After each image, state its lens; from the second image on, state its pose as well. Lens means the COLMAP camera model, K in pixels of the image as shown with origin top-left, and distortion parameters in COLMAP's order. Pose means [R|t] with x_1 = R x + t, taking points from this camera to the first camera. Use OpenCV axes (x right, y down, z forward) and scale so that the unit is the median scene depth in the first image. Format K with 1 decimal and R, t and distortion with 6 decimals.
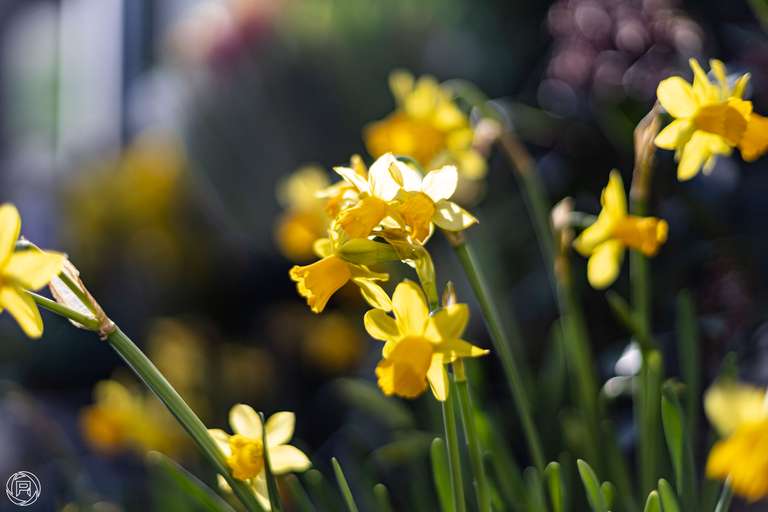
lens RADIAL K [[1334.4, 0, 384.0], [0, 1334.4, 256.0], [0, 0, 1]] dist [-0.029916, -0.104808]
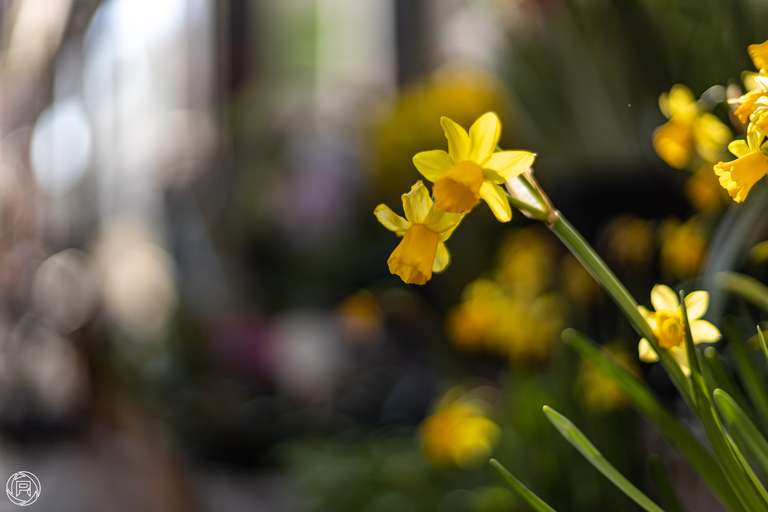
lens RADIAL K [[1334.4, 0, 384.0], [0, 1334.4, 256.0], [0, 0, 1]] dist [-0.029916, -0.104808]
pose [[0.986845, -0.003250, -0.161638, -0.166245], [0.010018, 0.999106, 0.041071, 0.038420], [0.161360, -0.042150, 0.985995, -0.187149]]
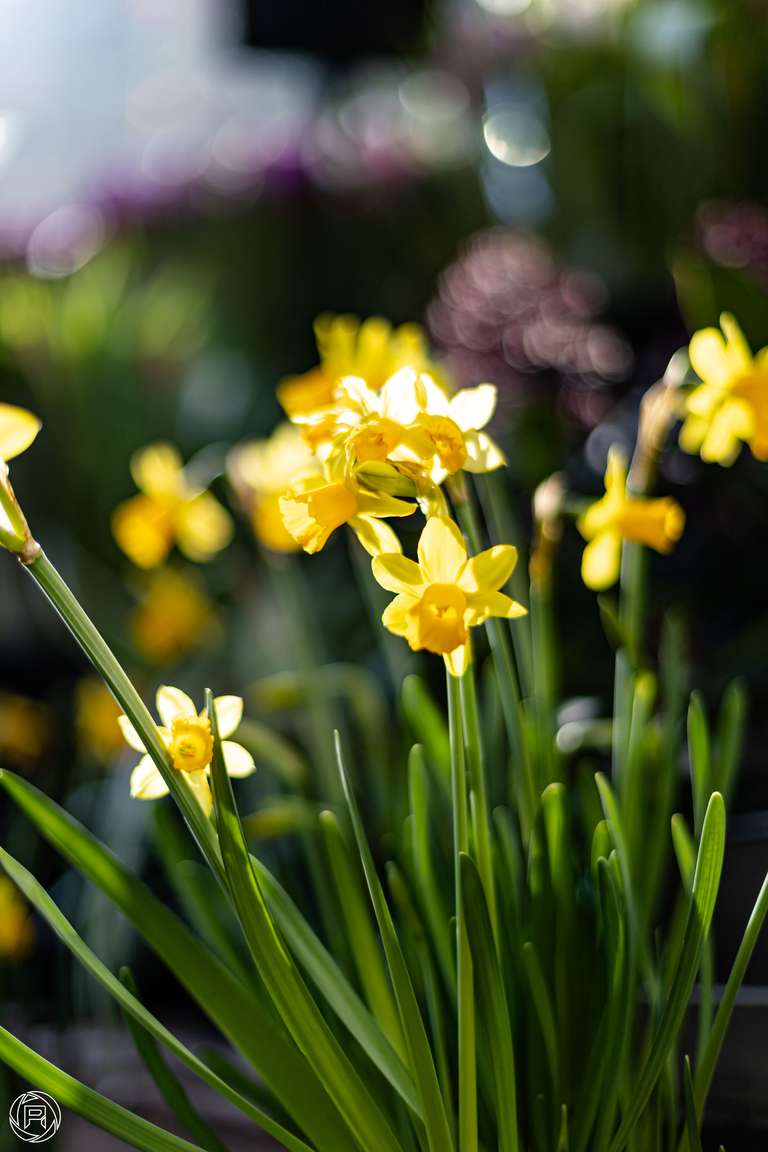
lens RADIAL K [[2001.6, 0, 384.0], [0, 2001.6, 576.0], [0, 0, 1]] dist [-0.029916, -0.104808]
pose [[0.950458, 0.096181, 0.295600, -0.353921], [-0.049576, 0.985658, -0.161306, 0.242000], [-0.306875, 0.138660, 0.941595, -0.117914]]
